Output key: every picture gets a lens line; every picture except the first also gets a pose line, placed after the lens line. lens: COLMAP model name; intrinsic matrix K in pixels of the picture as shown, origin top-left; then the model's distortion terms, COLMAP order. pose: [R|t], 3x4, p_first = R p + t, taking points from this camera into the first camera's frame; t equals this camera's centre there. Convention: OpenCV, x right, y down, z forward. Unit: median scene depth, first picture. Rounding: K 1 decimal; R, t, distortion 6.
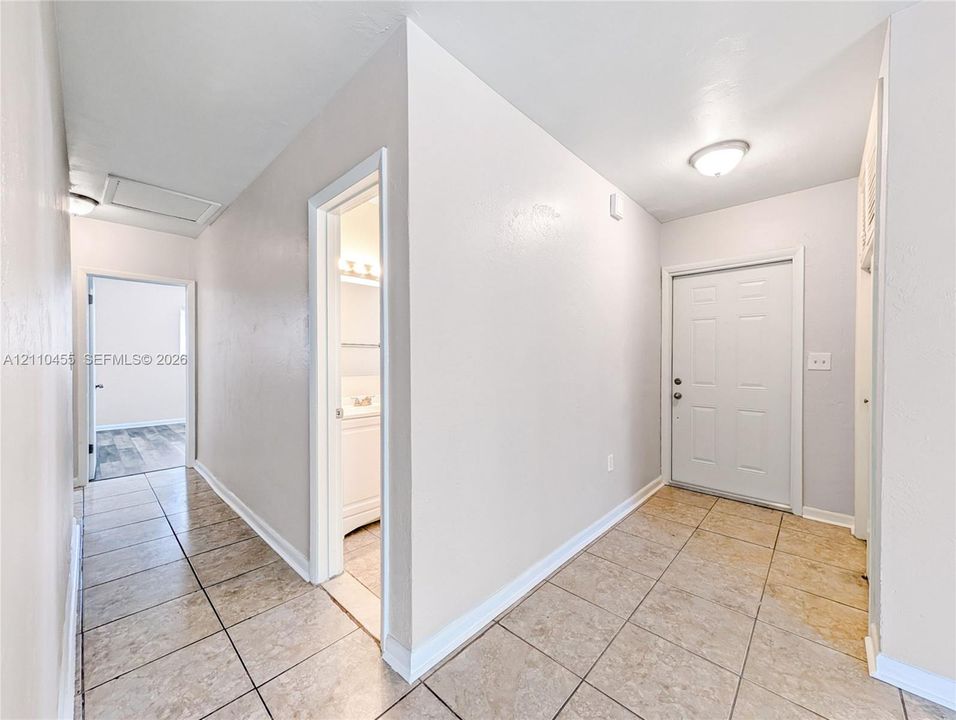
lens RADIAL K [[374.0, 0, 479.8], [0, 374.0, 360.1], [0, 0, 1]] dist [0.002864, 0.000432]
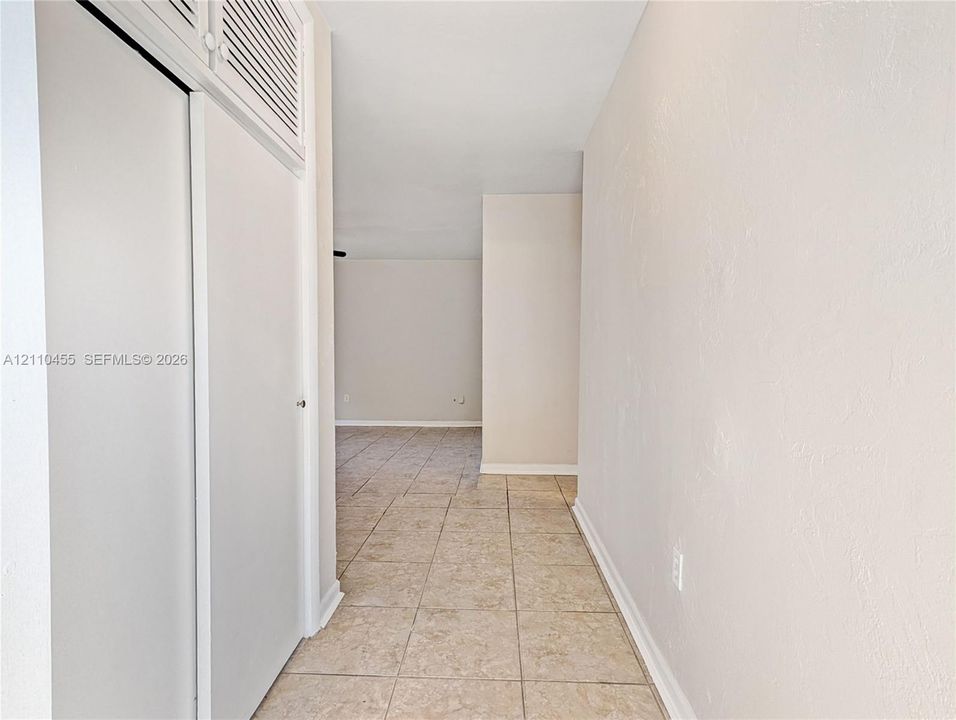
lens RADIAL K [[374.0, 0, 477.4], [0, 374.0, 356.6], [0, 0, 1]] dist [0.002864, 0.000432]
pose [[-0.746544, 0.014298, -0.665182, 1.131306], [-0.007196, 0.999537, 0.029562, 0.020385], [0.665297, 0.026856, -0.746096, 1.625215]]
